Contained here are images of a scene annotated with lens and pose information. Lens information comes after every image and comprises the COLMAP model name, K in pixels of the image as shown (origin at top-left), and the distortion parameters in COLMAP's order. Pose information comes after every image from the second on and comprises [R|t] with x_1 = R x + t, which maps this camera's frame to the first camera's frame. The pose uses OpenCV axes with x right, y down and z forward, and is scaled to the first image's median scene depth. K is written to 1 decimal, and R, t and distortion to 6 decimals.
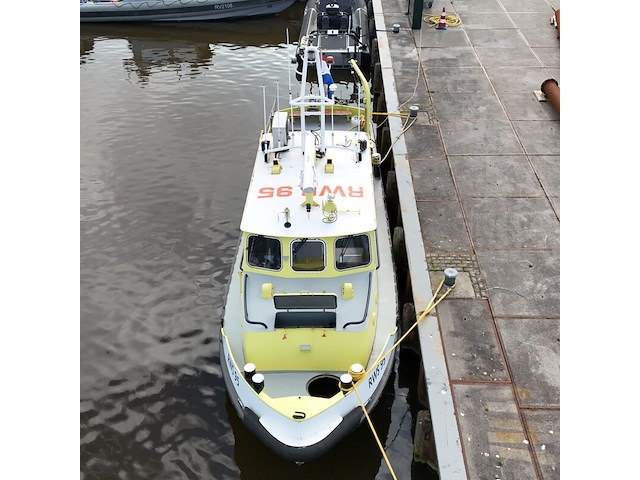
lens RADIAL K [[630.1, 0, 320.0], [0, 630.1, 240.0], [0, 0, 1]] dist [0.131463, -0.248526]
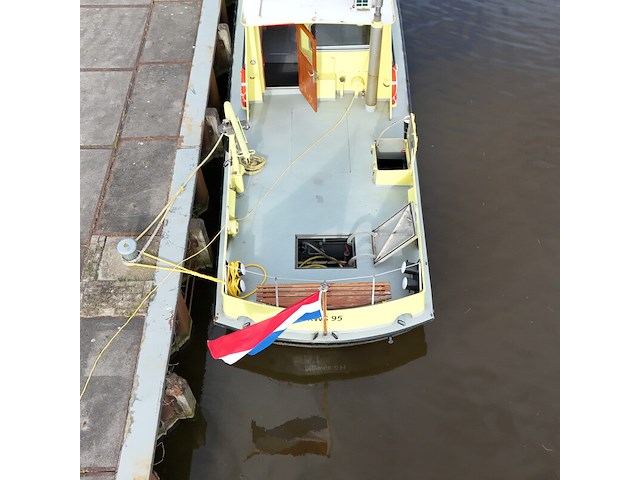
lens RADIAL K [[630.1, 0, 320.0], [0, 630.1, 240.0], [0, 0, 1]] dist [0.131463, -0.248526]
pose [[-0.999237, 0.038944, 0.002915, -0.004469], [0.003491, 0.014731, 0.999885, -1.020757], [0.038897, 0.999133, -0.014856, 1.468943]]
